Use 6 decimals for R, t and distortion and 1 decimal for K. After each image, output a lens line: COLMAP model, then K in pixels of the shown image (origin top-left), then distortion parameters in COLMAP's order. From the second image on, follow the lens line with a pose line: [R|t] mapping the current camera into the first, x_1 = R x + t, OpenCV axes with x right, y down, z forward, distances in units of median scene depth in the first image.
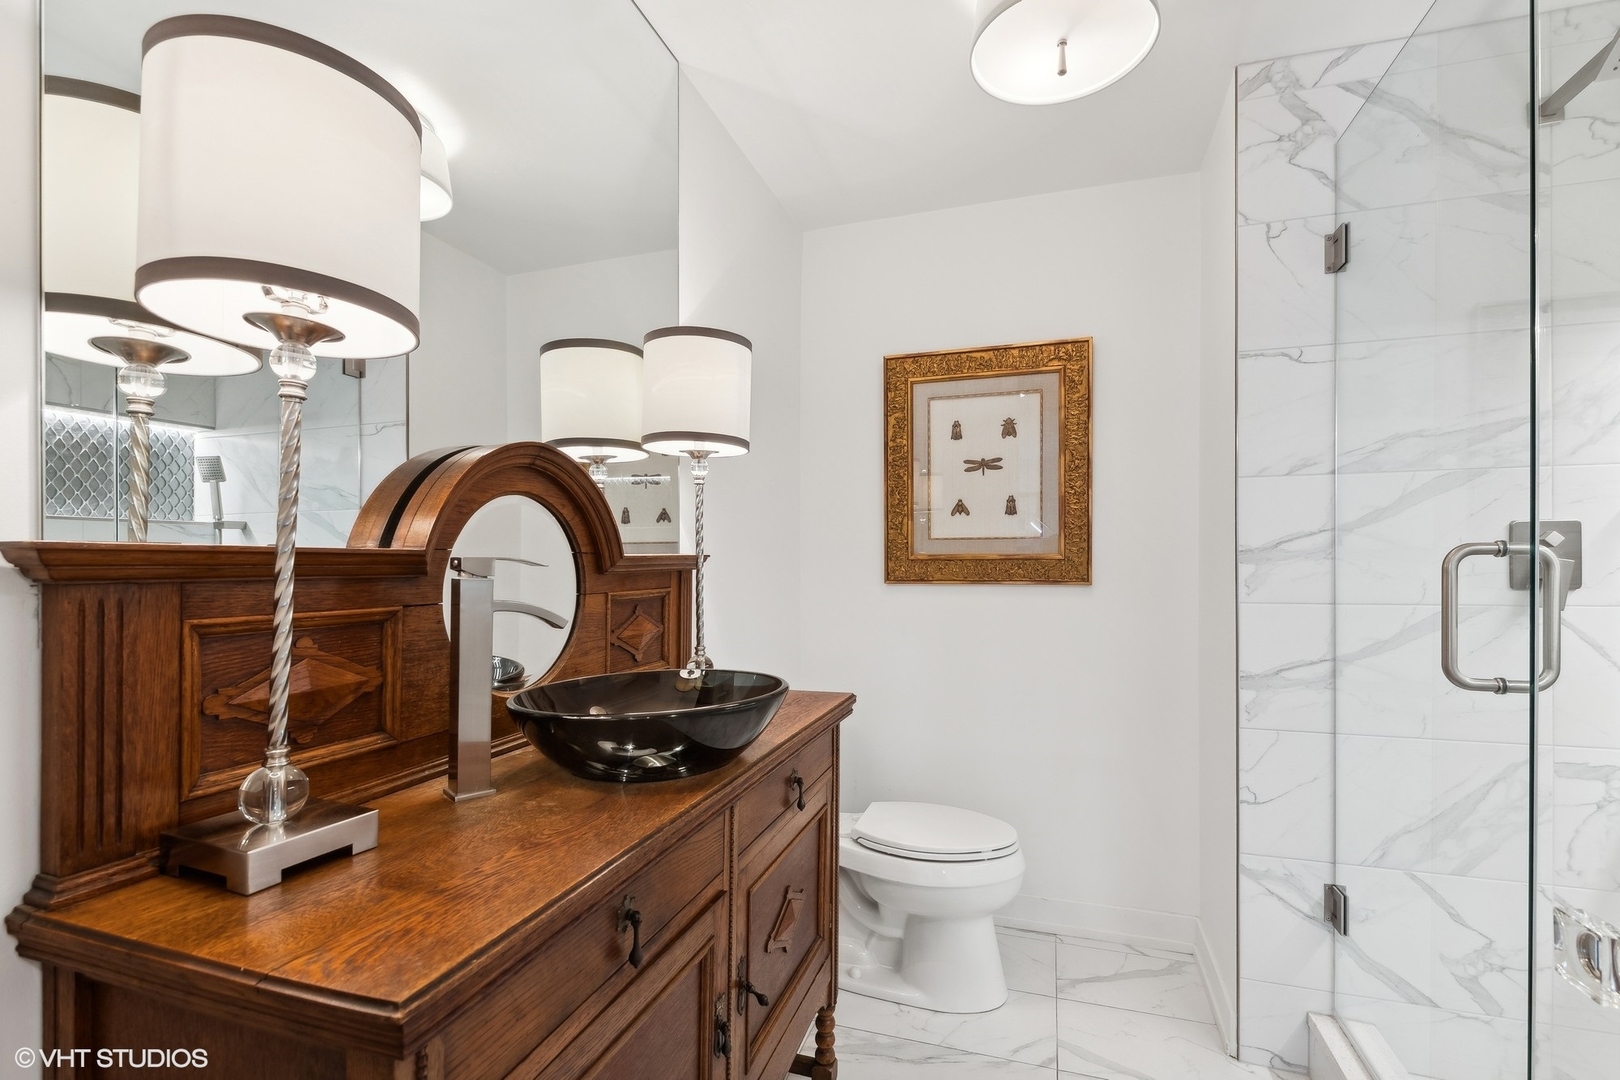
lens RADIAL K [[746.7, 0, 813.5], [0, 746.7, 572.1], [0, 0, 1]] dist [-0.002107, -0.000311]
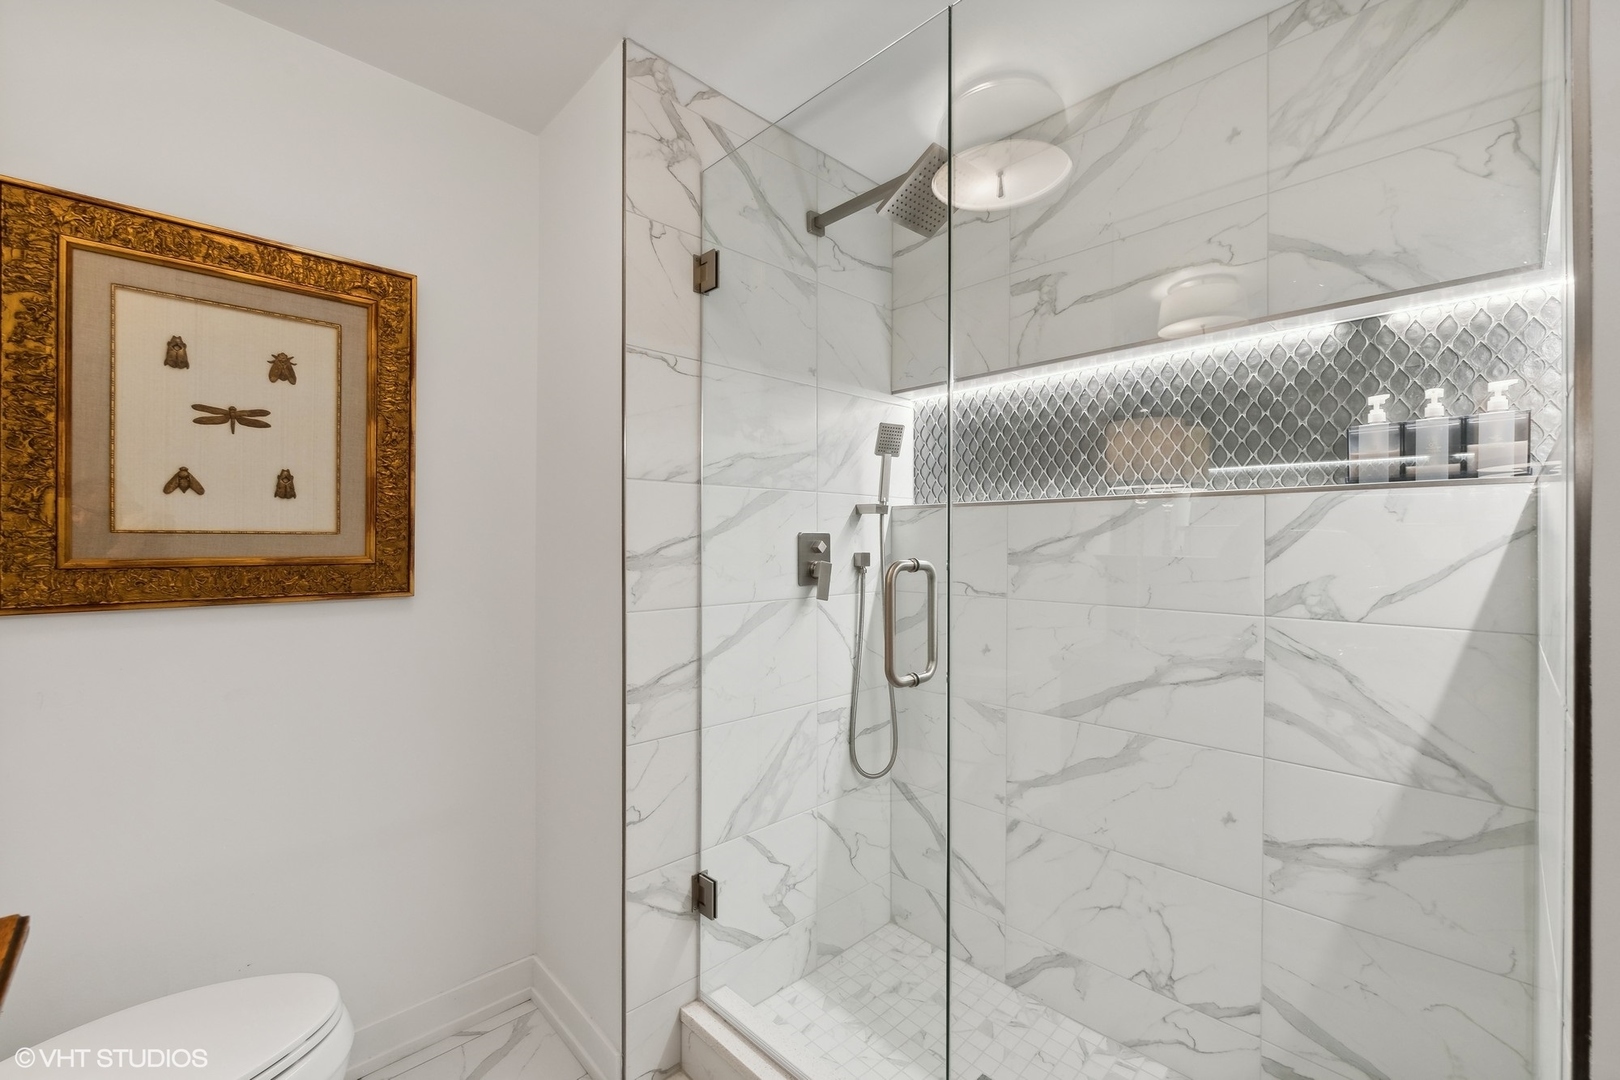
lens RADIAL K [[672.3, 0, 816.5], [0, 672.3, 543.0], [0, 0, 1]] dist [0.004507, -0.004095]
pose [[0.465694, 0.001083, 0.884945, -0.064227], [0.007338, 0.999960, -0.005086, -0.039597], [-0.884916, 0.008862, 0.465667, 0.391594]]
